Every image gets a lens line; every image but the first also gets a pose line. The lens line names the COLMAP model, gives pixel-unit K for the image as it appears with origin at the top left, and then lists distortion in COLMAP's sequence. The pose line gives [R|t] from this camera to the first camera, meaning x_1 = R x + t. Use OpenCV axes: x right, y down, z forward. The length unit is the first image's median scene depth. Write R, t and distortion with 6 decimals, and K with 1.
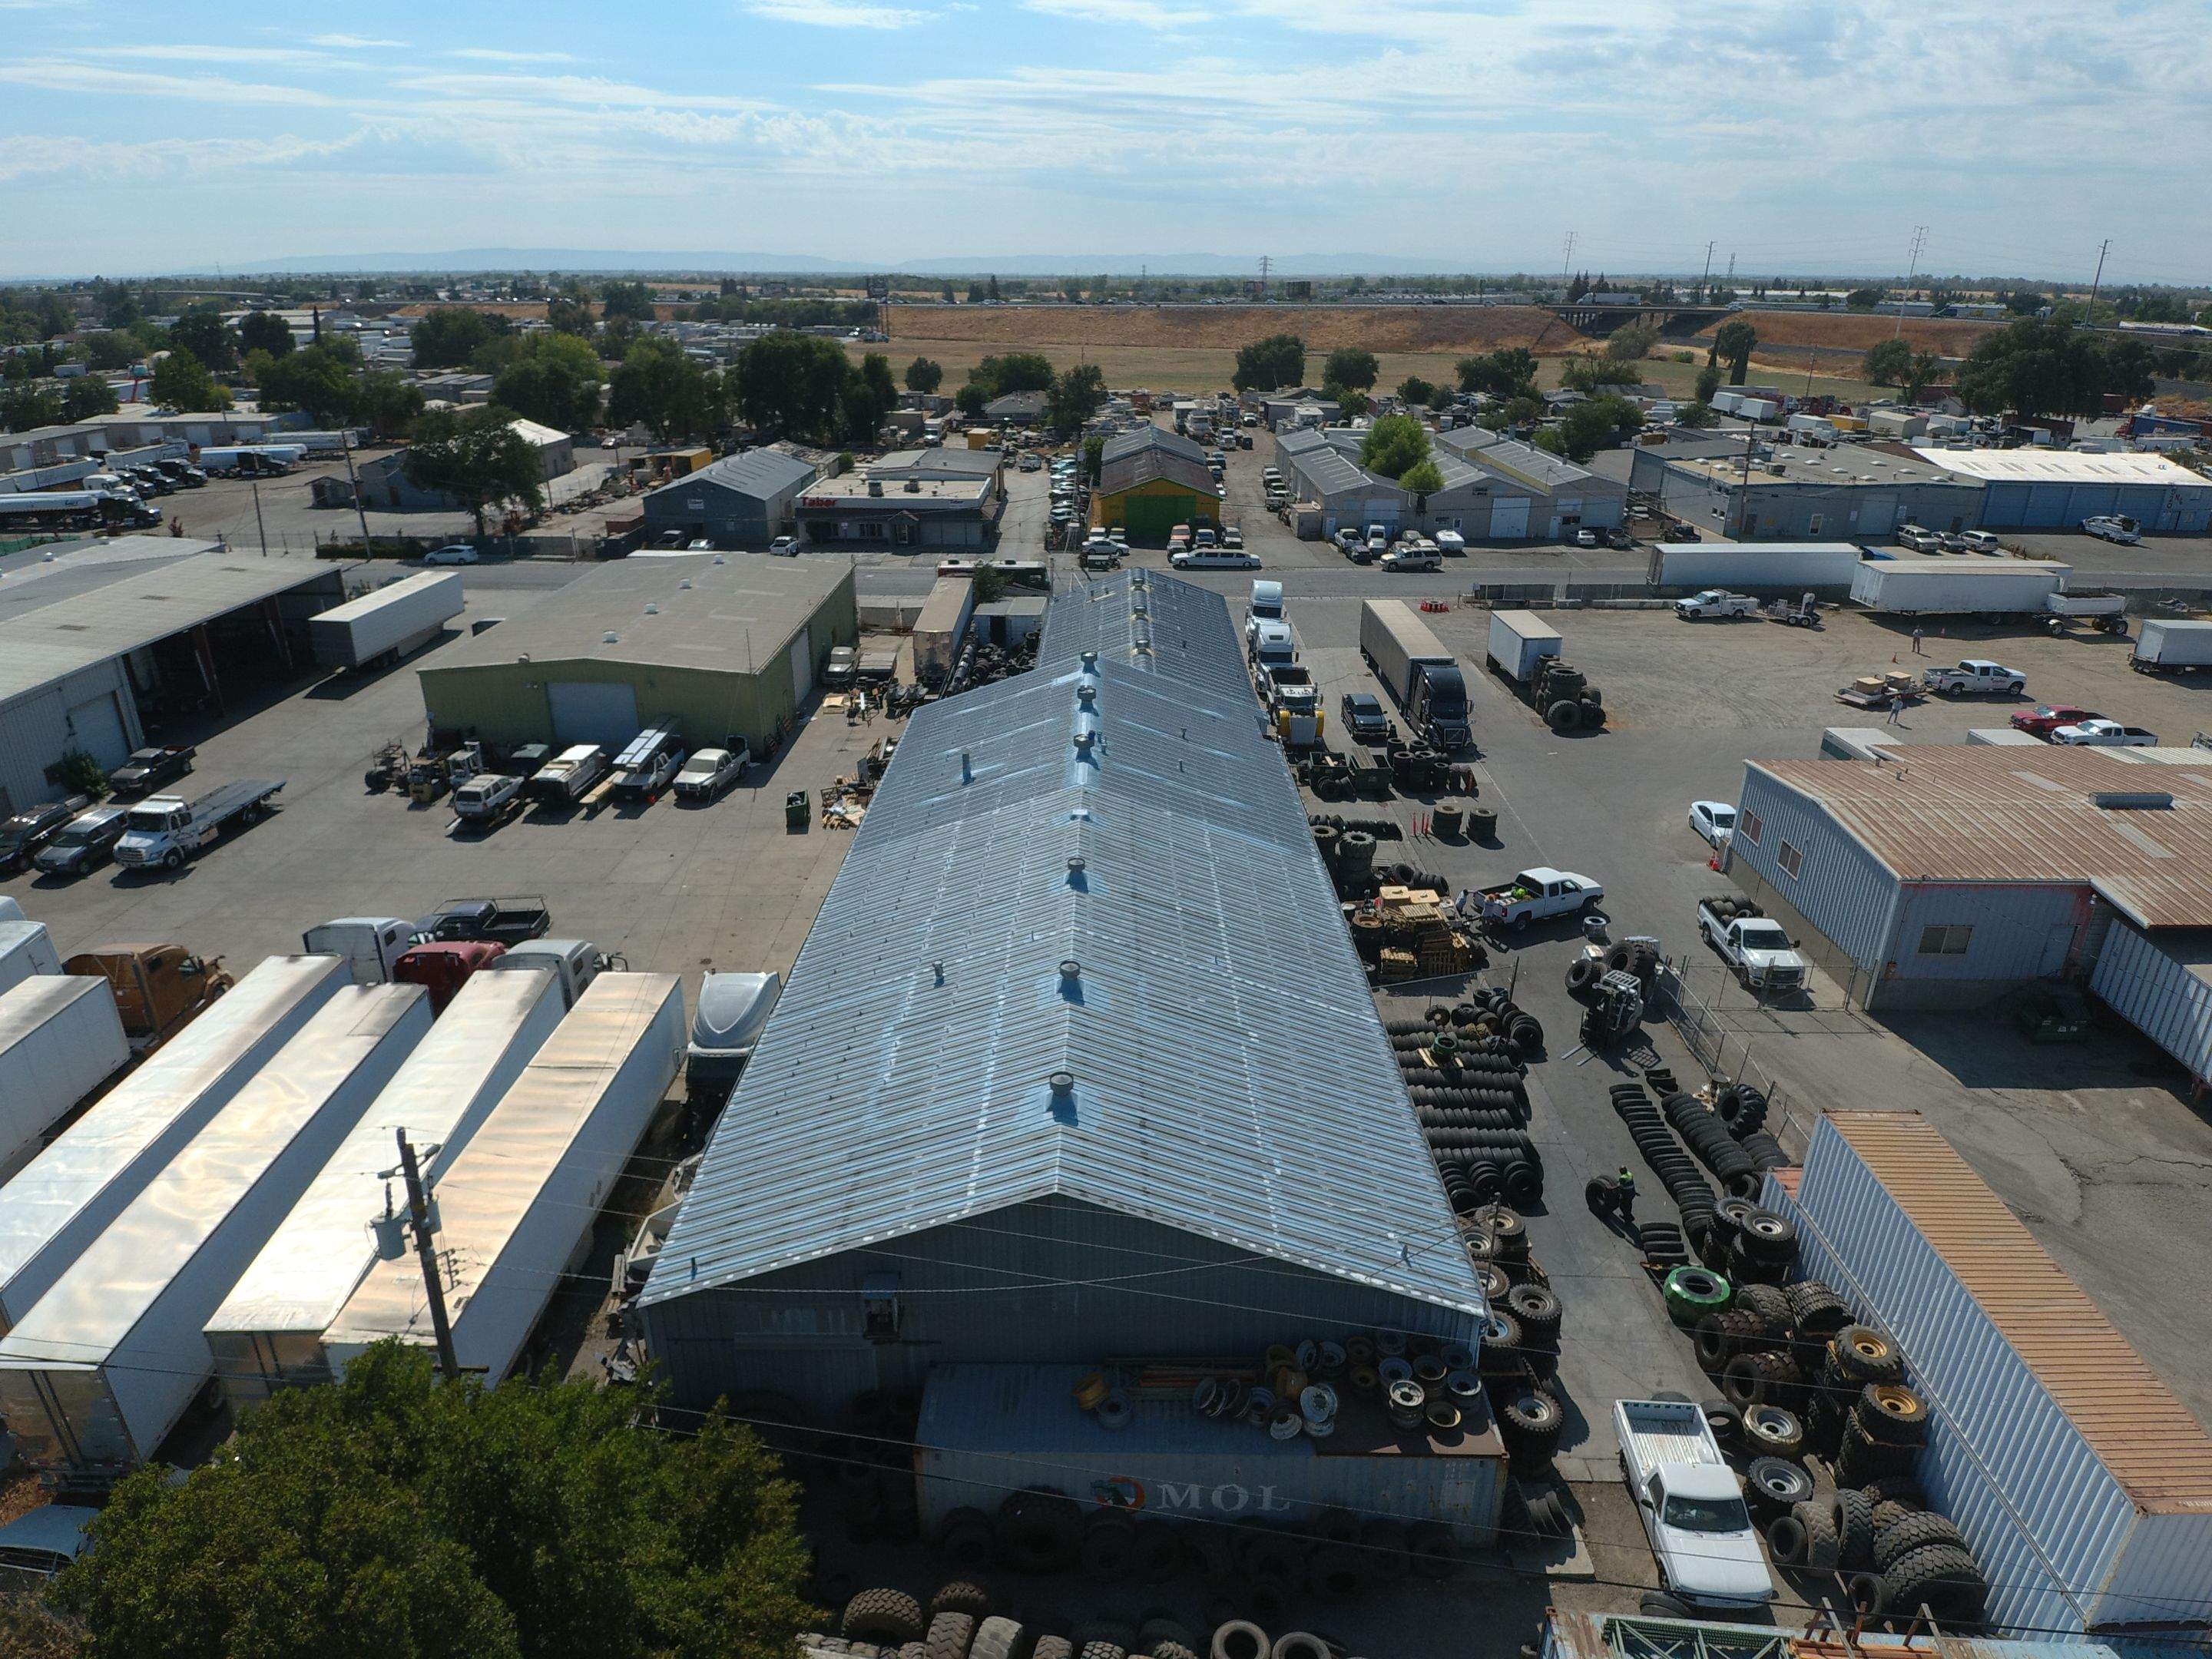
lens RADIAL K [[1330.6, 0, 1089.2], [0, 1330.6, 869.8], [0, 0, 1]] dist [0.093556, -0.125617]
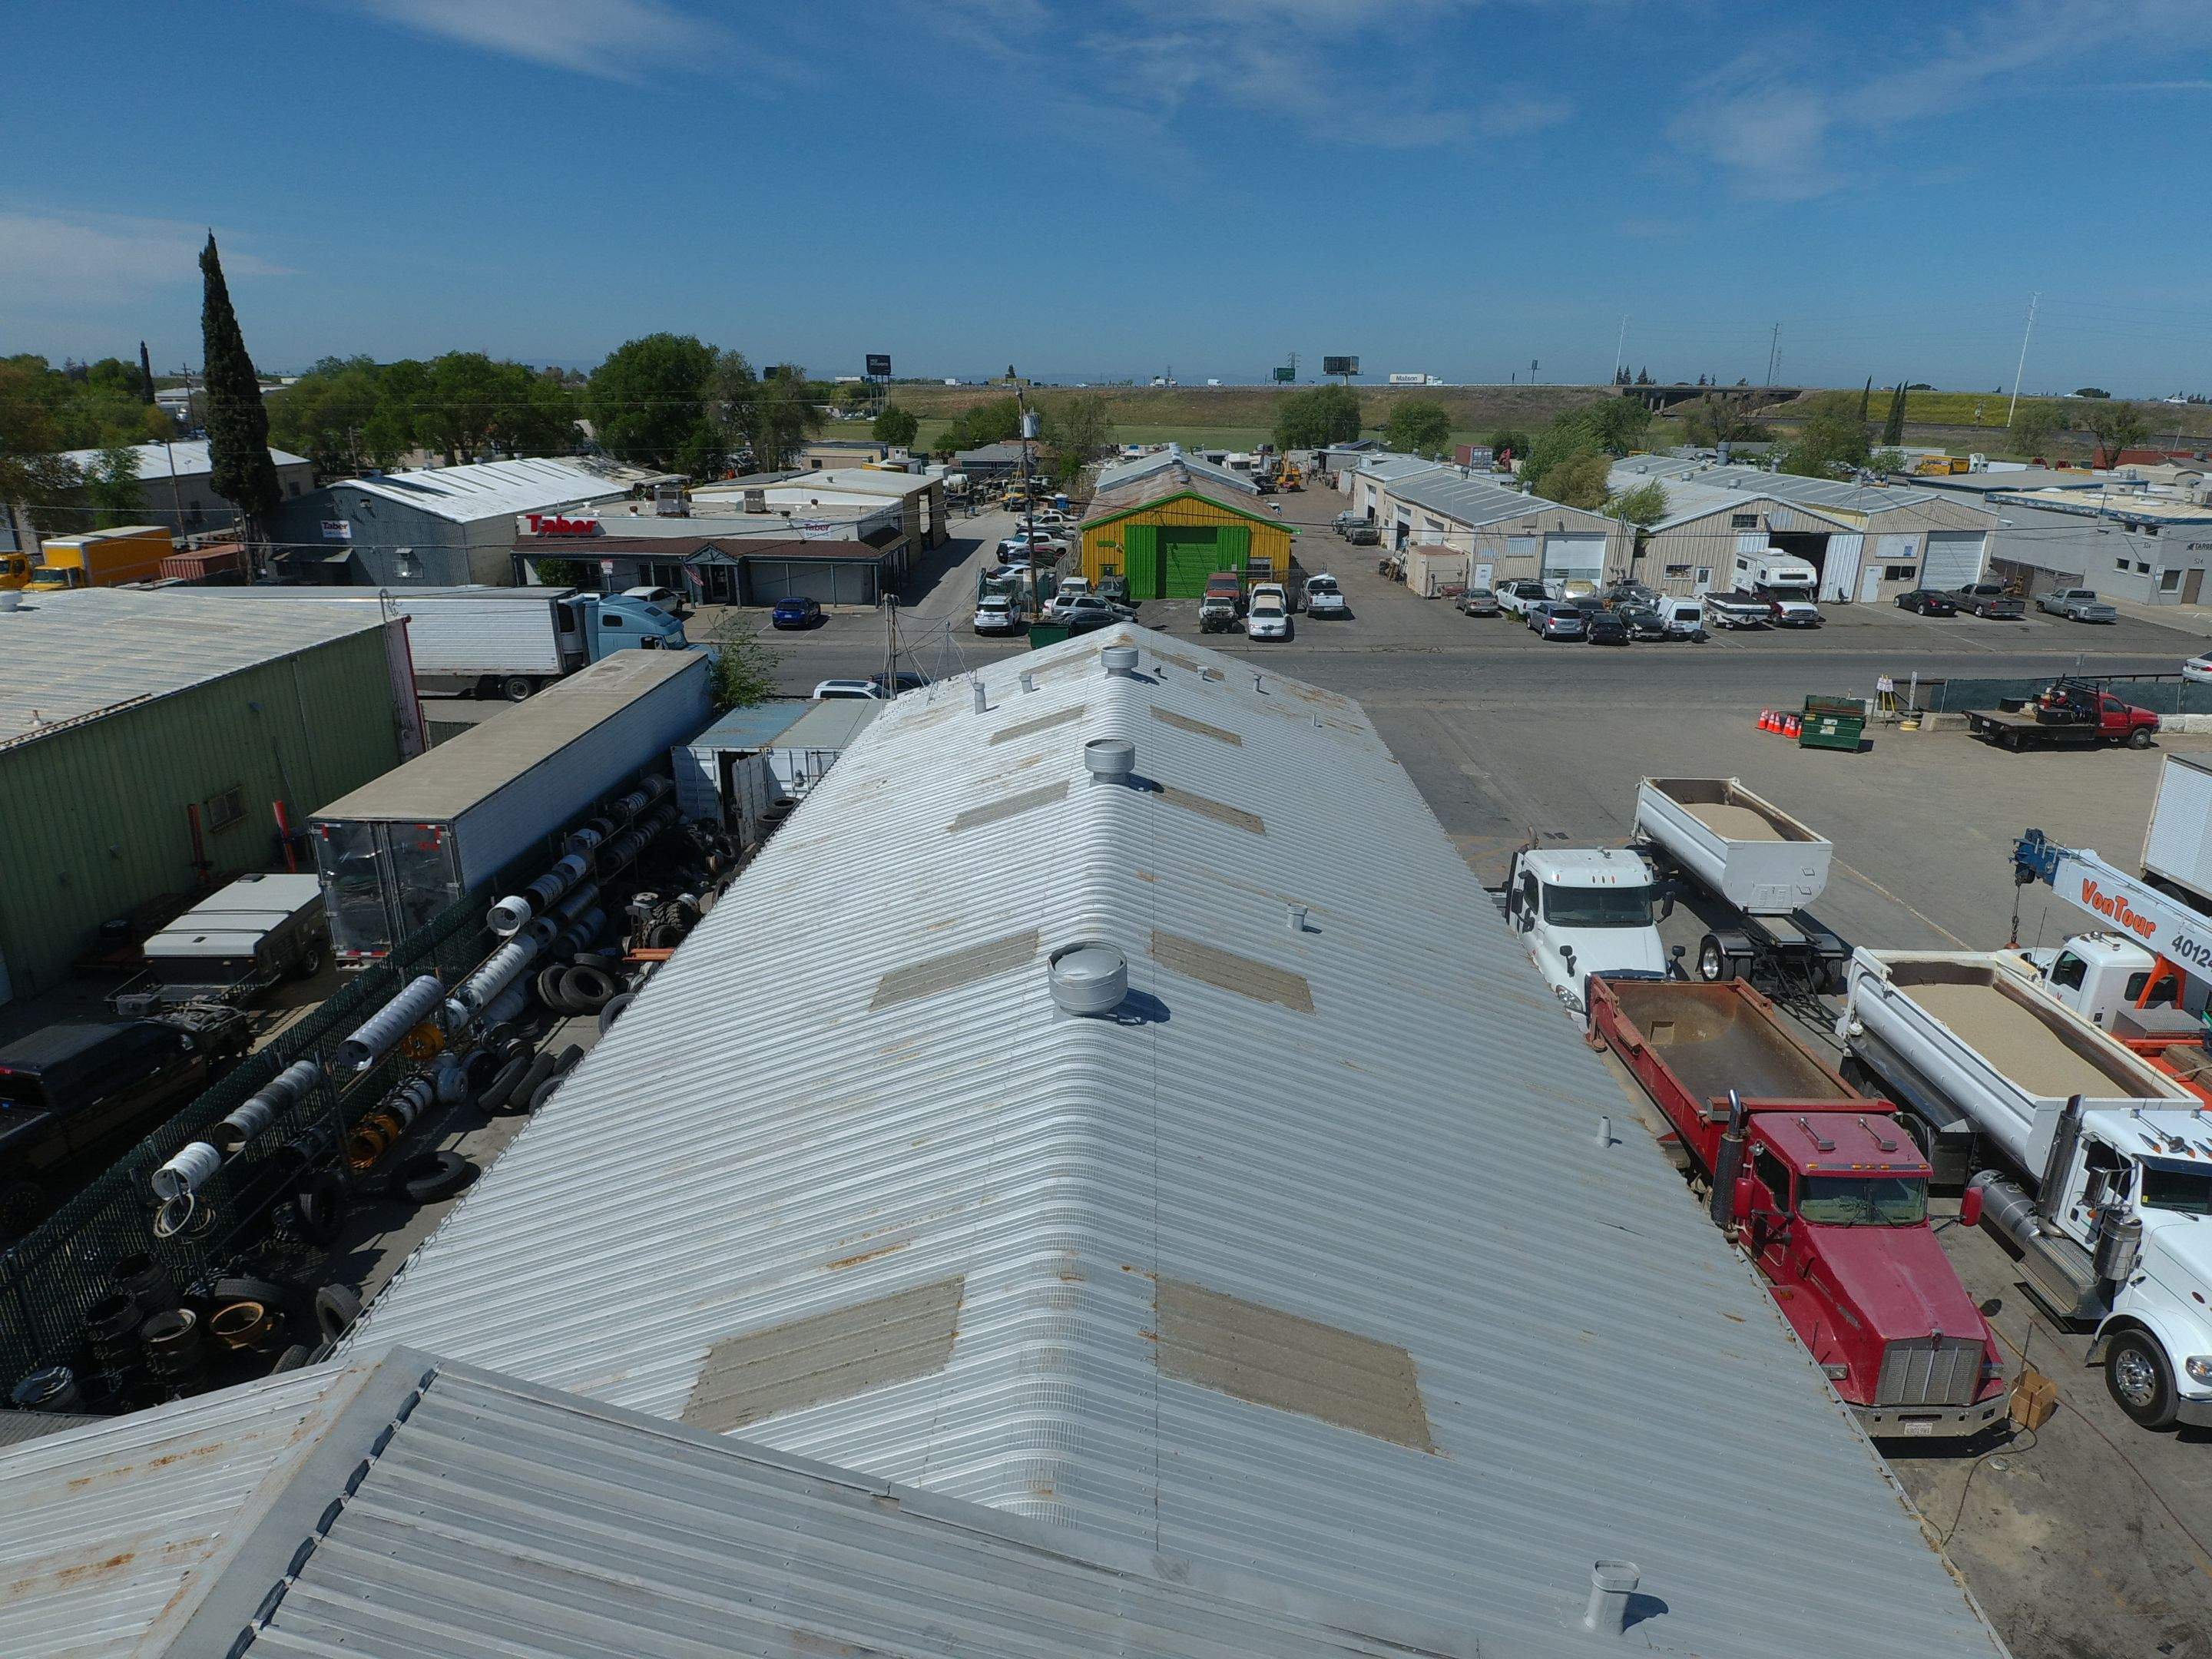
lens RADIAL K [[1335.1, 0, 1162.5], [0, 1335.1, 824.1], [0, 0, 1]] dist [0.084656, -0.119175]
pose [[0.999411, 0.001091, 0.034294, 0.034629], [0.002499, 0.994525, -0.104473, -0.138677], [-0.034220, 0.104497, 0.993936, 0.667216]]
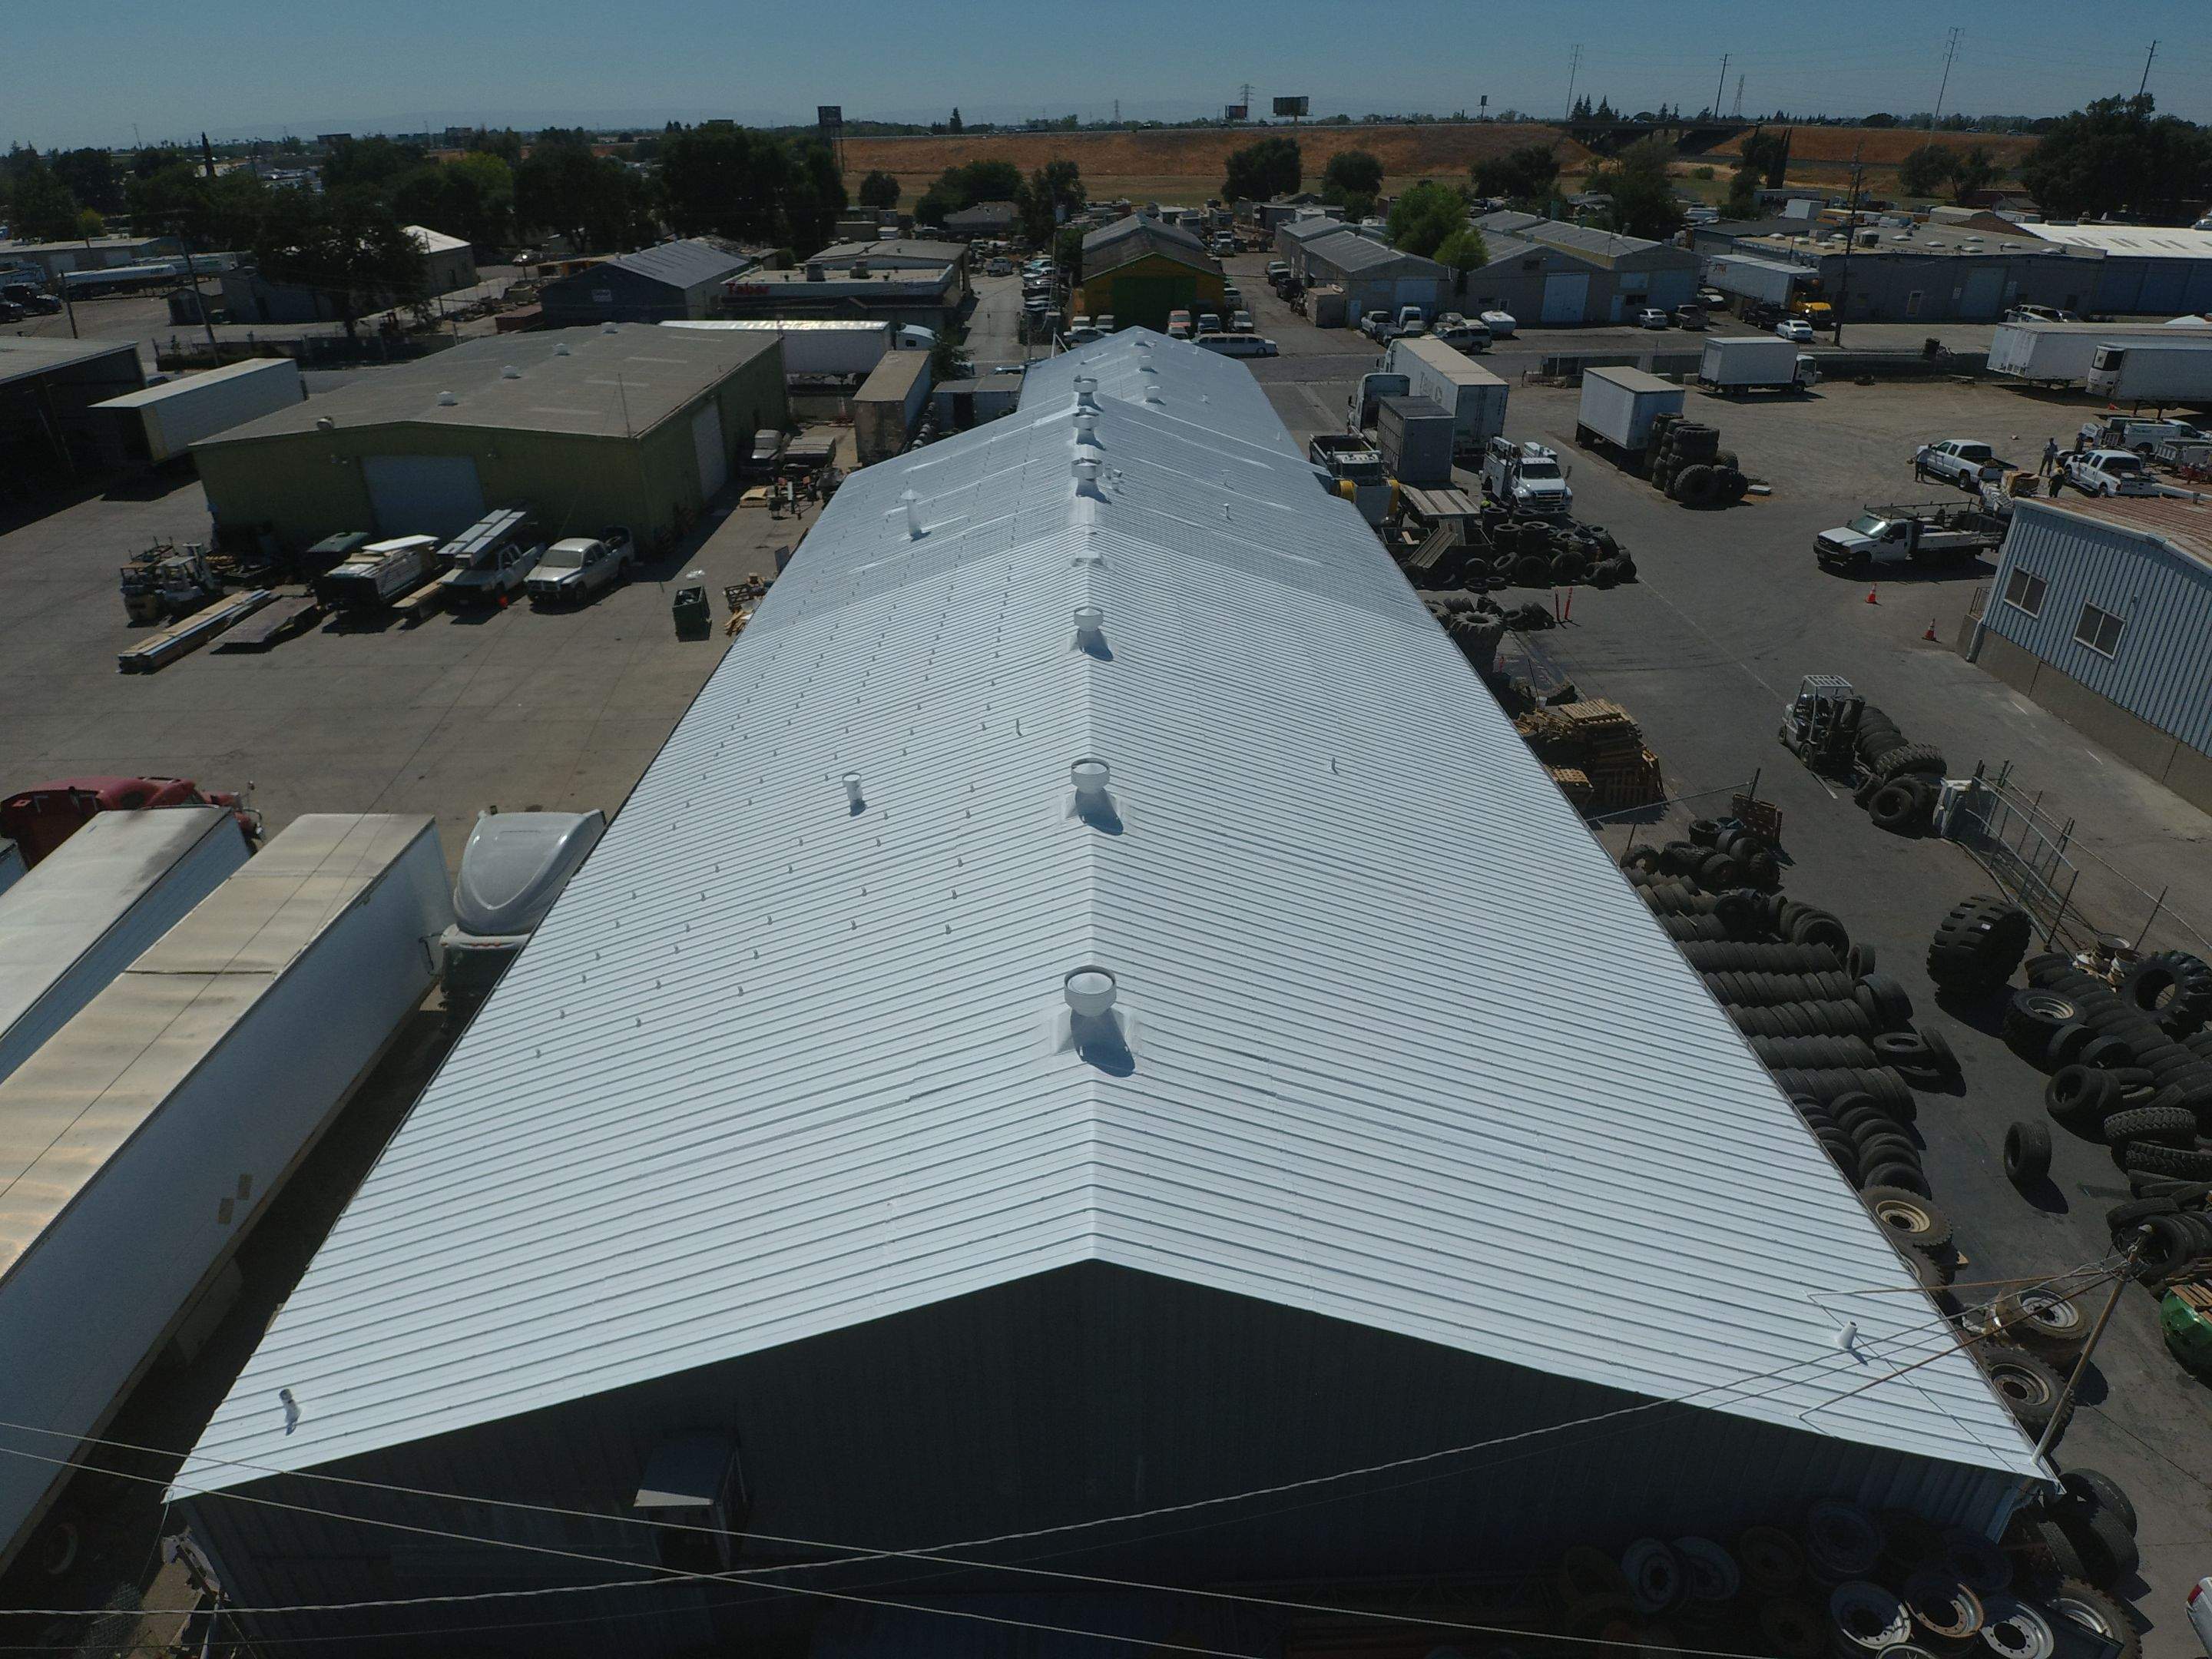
lens RADIAL K [[1330.6, 0, 1089.2], [0, 1330.6, 869.8], [0, 0, 1]] dist [0.093556, -0.125617]
pose [[0.999686, -0.022482, 0.011056, -0.008459], [0.021430, 0.995933, 0.087507, 0.026190], [-0.012979, -0.087243, 0.996103, 0.182500]]
